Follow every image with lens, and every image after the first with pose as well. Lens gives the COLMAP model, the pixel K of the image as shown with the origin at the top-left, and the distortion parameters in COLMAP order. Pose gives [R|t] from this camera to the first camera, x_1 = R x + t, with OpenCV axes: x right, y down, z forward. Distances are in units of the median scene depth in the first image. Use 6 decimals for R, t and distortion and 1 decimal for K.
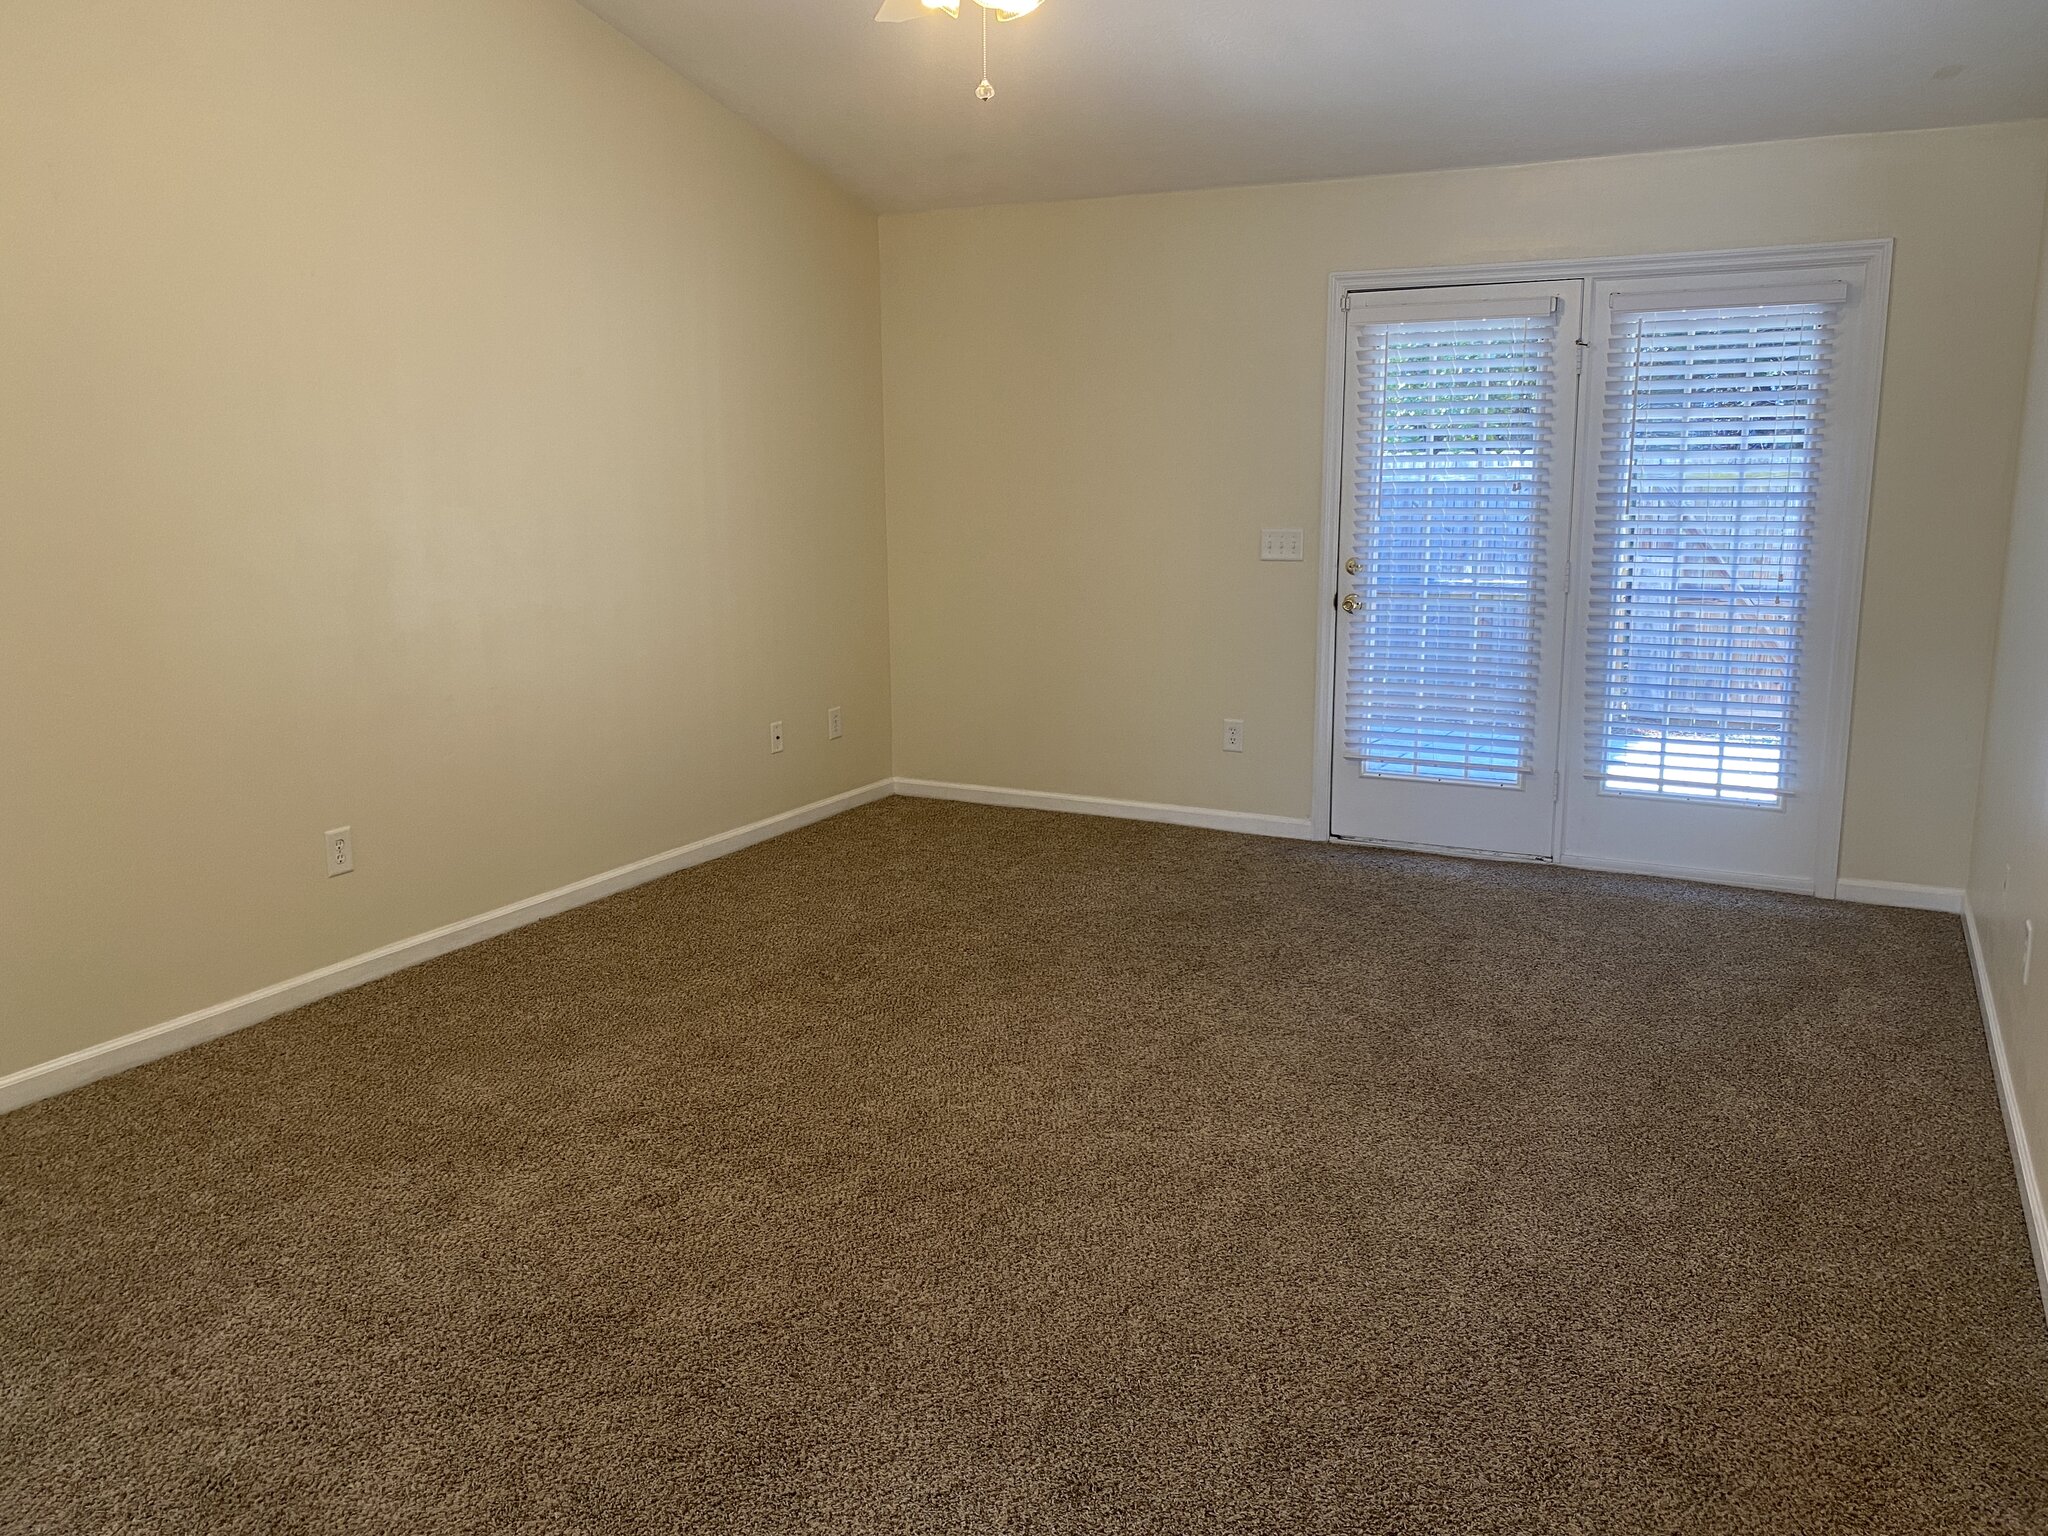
lens RADIAL K [[1553.3, 0, 1063.7], [0, 1553.3, 736.8], [0, 0, 1]] dist [0.033639, -0.052599]
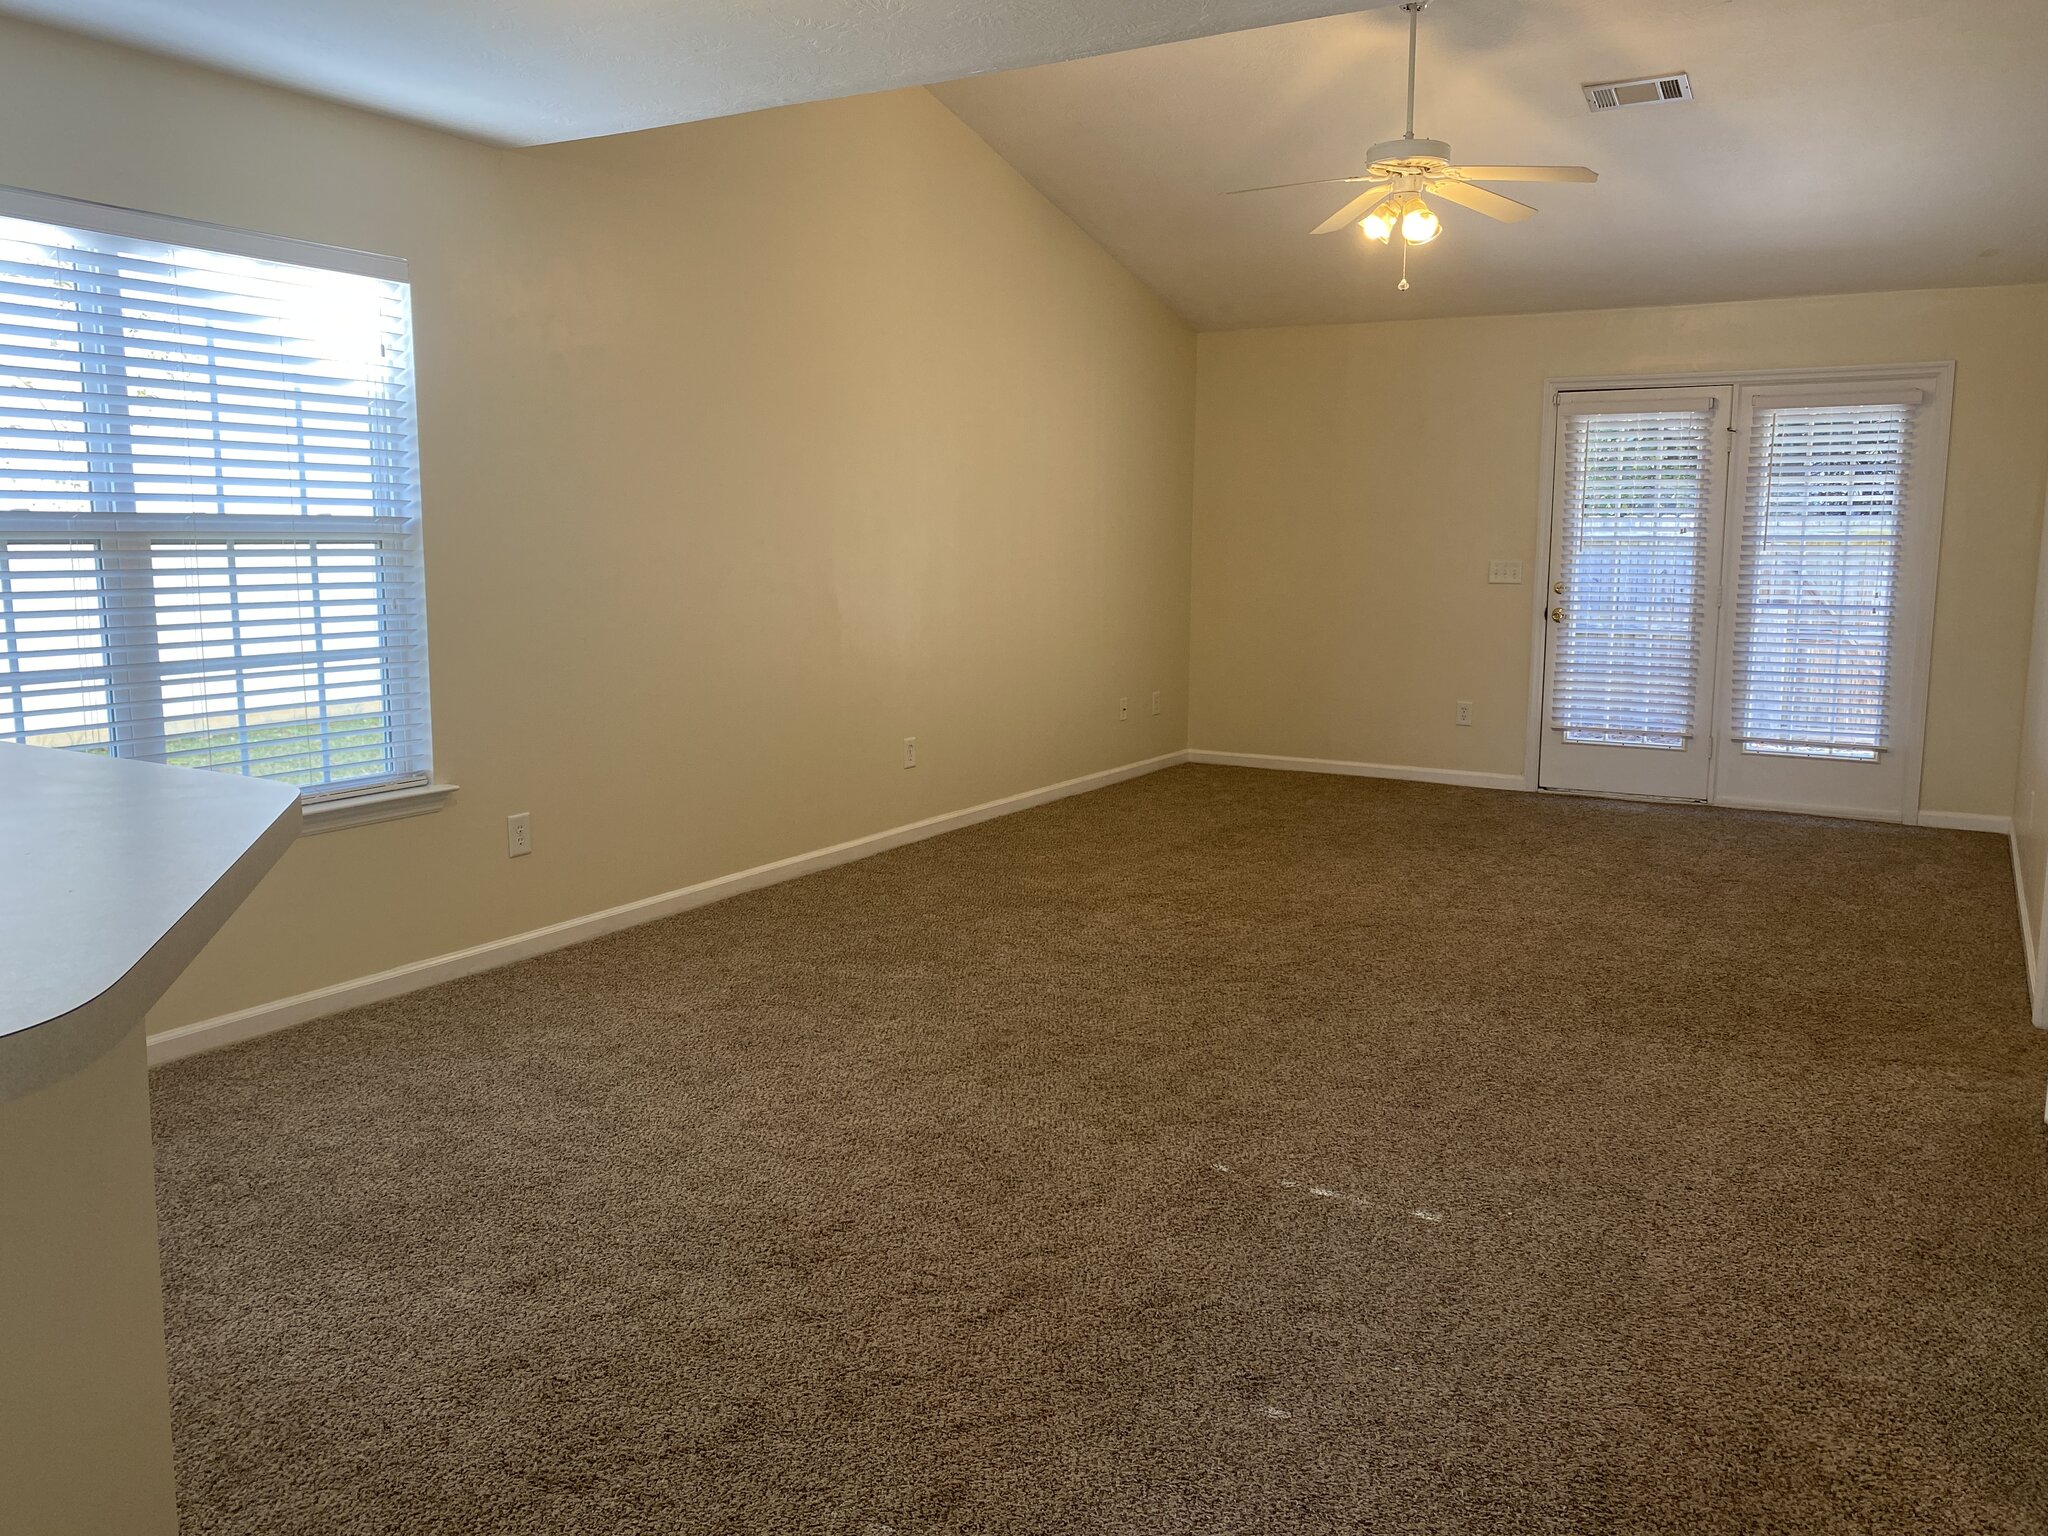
lens RADIAL K [[1553.3, 0, 1070.0], [0, 1553.3, 738.4], [0, 0, 1]] dist [0.033639, -0.052599]
pose [[0.998541, 0.018761, -0.050629, -0.182818], [-0.021123, 0.998694, -0.046512, 0.101457], [0.049691, 0.047513, 0.997634, -0.411332]]
